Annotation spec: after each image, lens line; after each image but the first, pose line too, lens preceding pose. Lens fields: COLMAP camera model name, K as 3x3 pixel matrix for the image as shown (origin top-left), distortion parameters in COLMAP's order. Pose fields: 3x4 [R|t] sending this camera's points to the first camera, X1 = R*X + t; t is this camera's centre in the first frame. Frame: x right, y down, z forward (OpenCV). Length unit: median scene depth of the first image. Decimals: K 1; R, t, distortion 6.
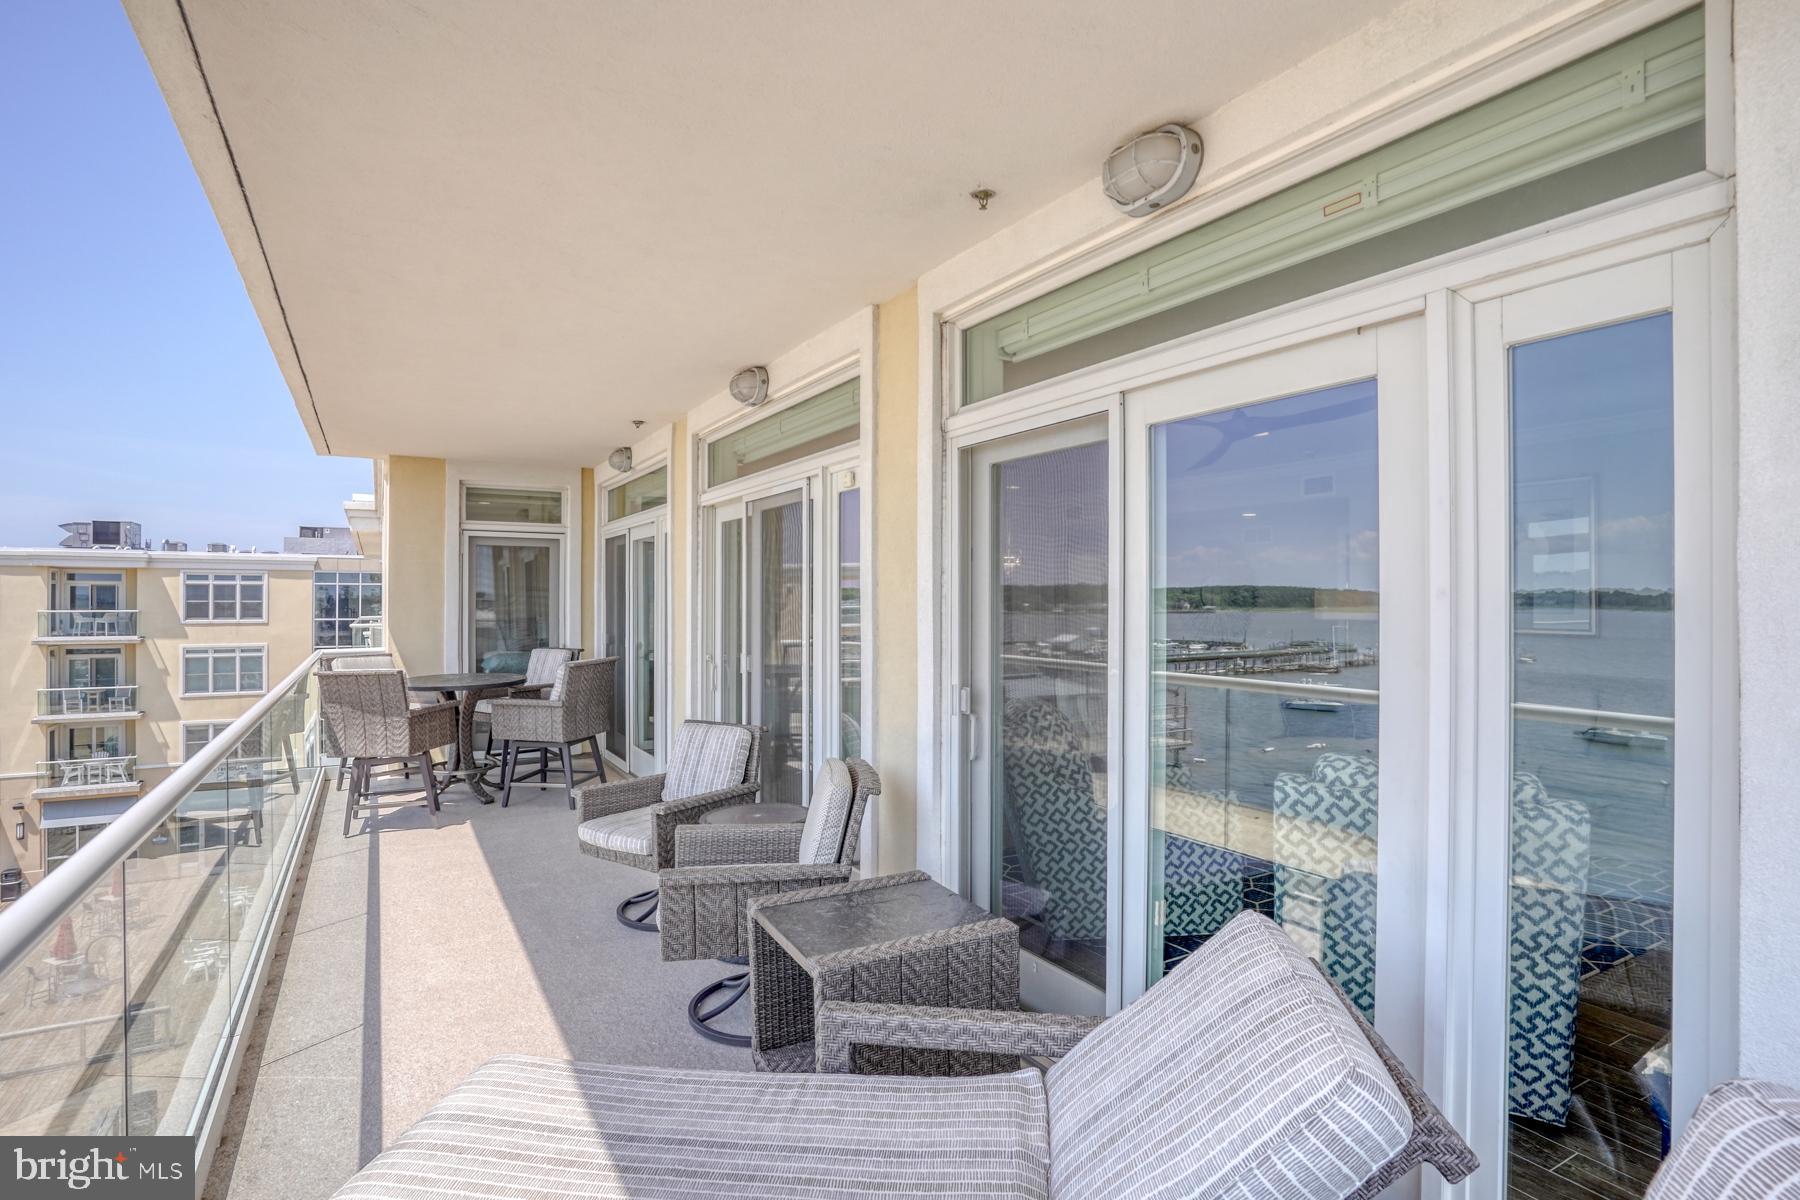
lens RADIAL K [[906.4, 0, 913.1], [0, 906.4, 596.3], [0, 0, 1]] dist [-0.072208, 0.027082]
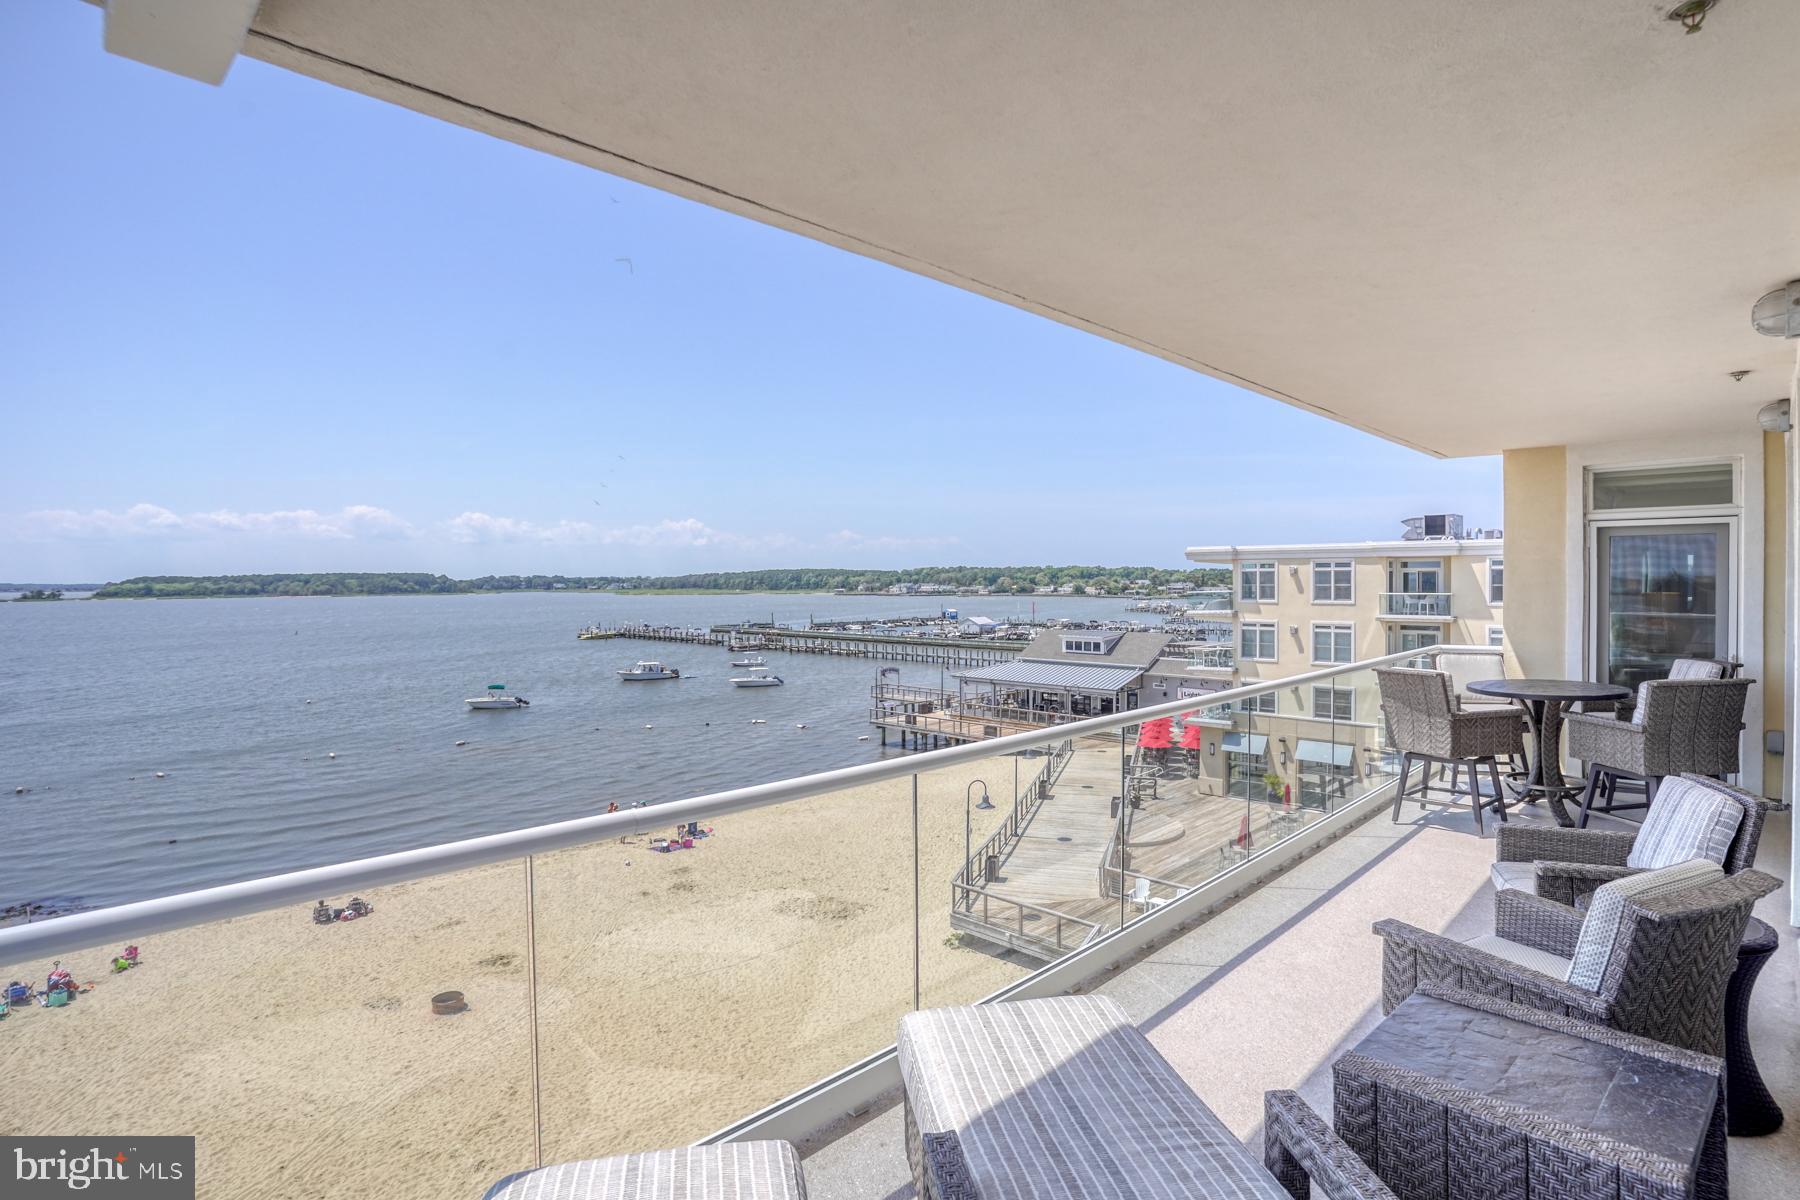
lens RADIAL K [[906.4, 0, 903.7], [0, 906.4, 599.9], [0, 0, 1]] dist [-0.072208, 0.027082]
pose [[0.265946, 0.015512, -0.963863, 0.151240], [0.008341, 0.999796, 0.018392, -0.015505], [0.963952, -0.012931, 0.265762, 0.089527]]
